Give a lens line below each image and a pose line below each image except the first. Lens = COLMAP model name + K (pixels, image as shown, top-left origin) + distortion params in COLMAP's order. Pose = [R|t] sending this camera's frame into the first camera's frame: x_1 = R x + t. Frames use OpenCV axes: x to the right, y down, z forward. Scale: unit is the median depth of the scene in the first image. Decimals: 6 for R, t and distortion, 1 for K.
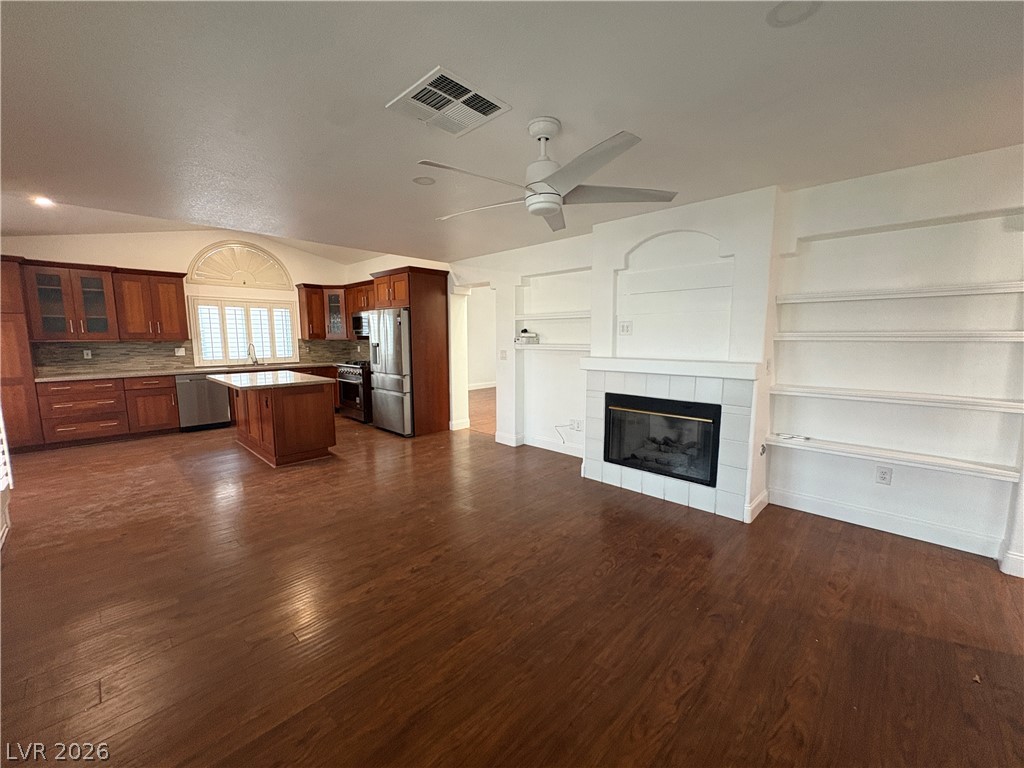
lens RADIAL K [[411.1, 0, 513.5], [0, 411.1, 386.9], [0, 0, 1]] dist [0.002601, -0.000212]
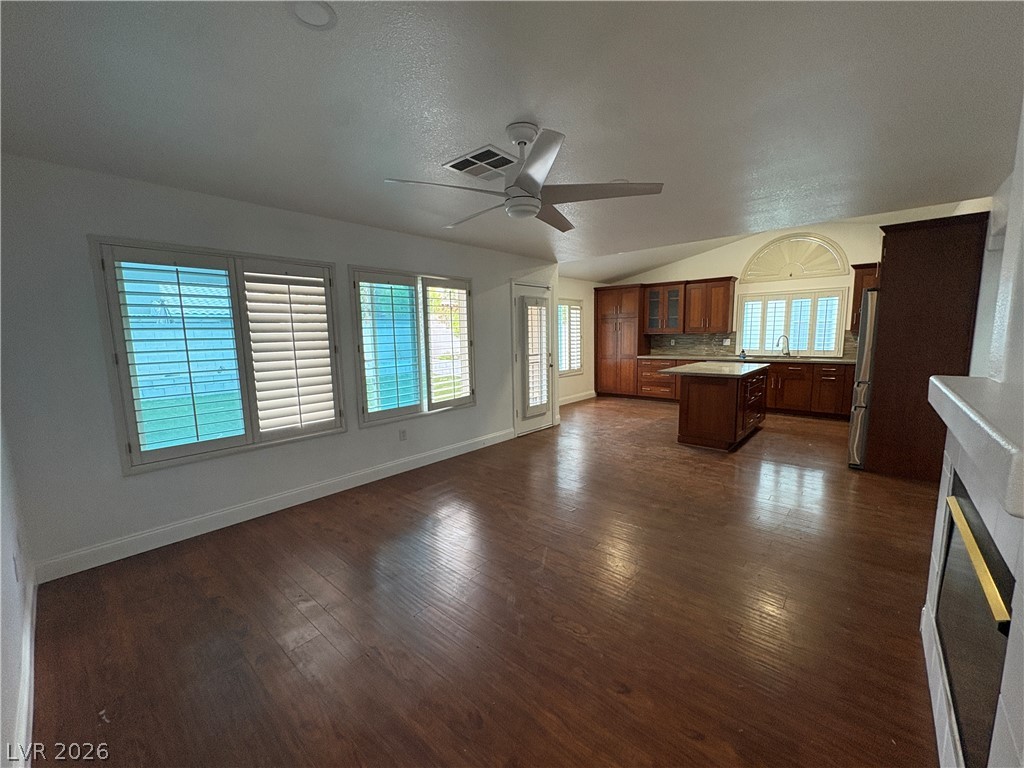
lens RADIAL K [[411.1, 0, 513.5], [0, 411.1, 386.9], [0, 0, 1]] dist [0.002601, -0.000212]
pose [[0.045382, 0.133108, -0.990062, 0.532135], [-0.104992, 0.986230, 0.127780, -0.061674], [0.993437, 0.098150, 0.058732, 0.445826]]
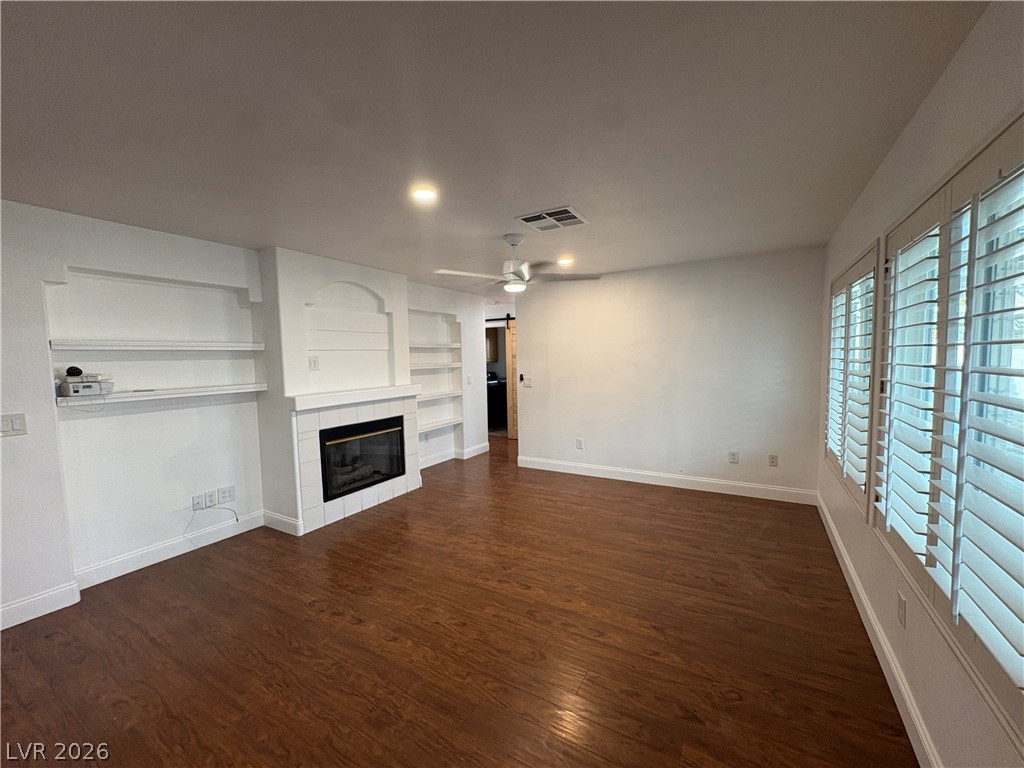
lens RADIAL K [[411.1, 0, 513.5], [0, 411.1, 386.9], [0, 0, 1]] dist [0.002601, -0.000212]
pose [[-0.236230, -0.063111, 0.969645, -0.687568], [0.142540, 0.984843, 0.098826, -0.099363], [-0.961186, 0.161559, -0.223654, 0.659904]]
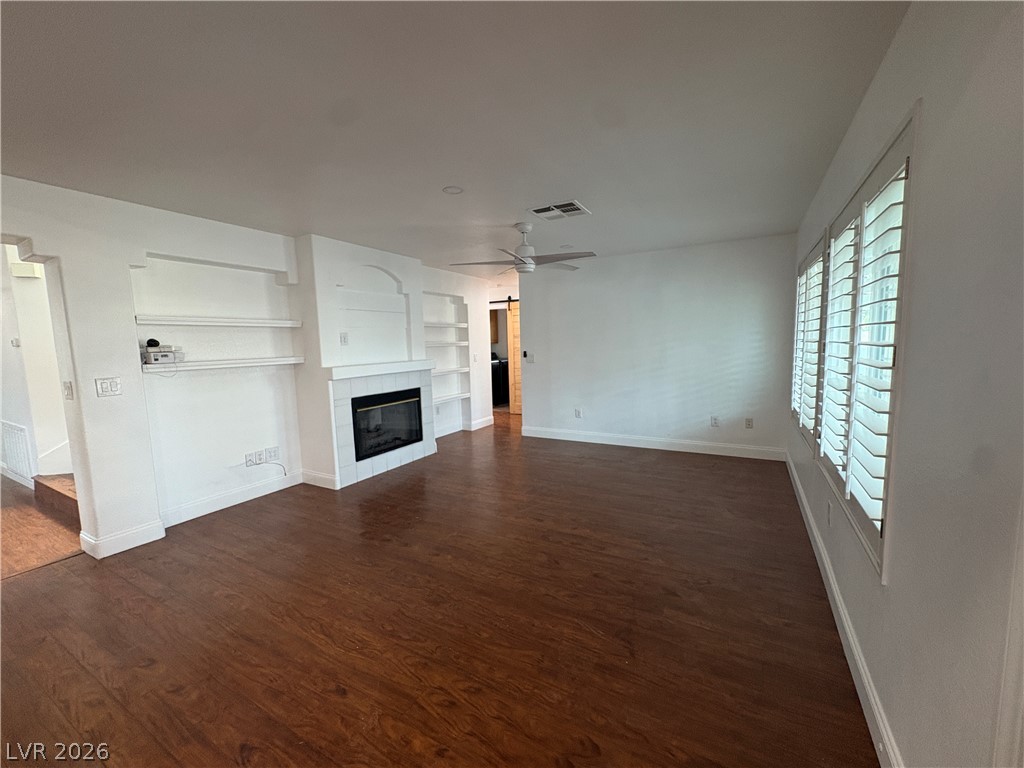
lens RADIAL K [[411.1, 0, 513.5], [0, 411.1, 386.9], [0, 0, 1]] dist [0.002601, -0.000212]
pose [[-0.253457, -0.095155, 0.962655, -0.789526], [0.146752, 0.979850, 0.135493, -0.085095], [-0.956150, 0.175613, -0.234386, 0.725315]]
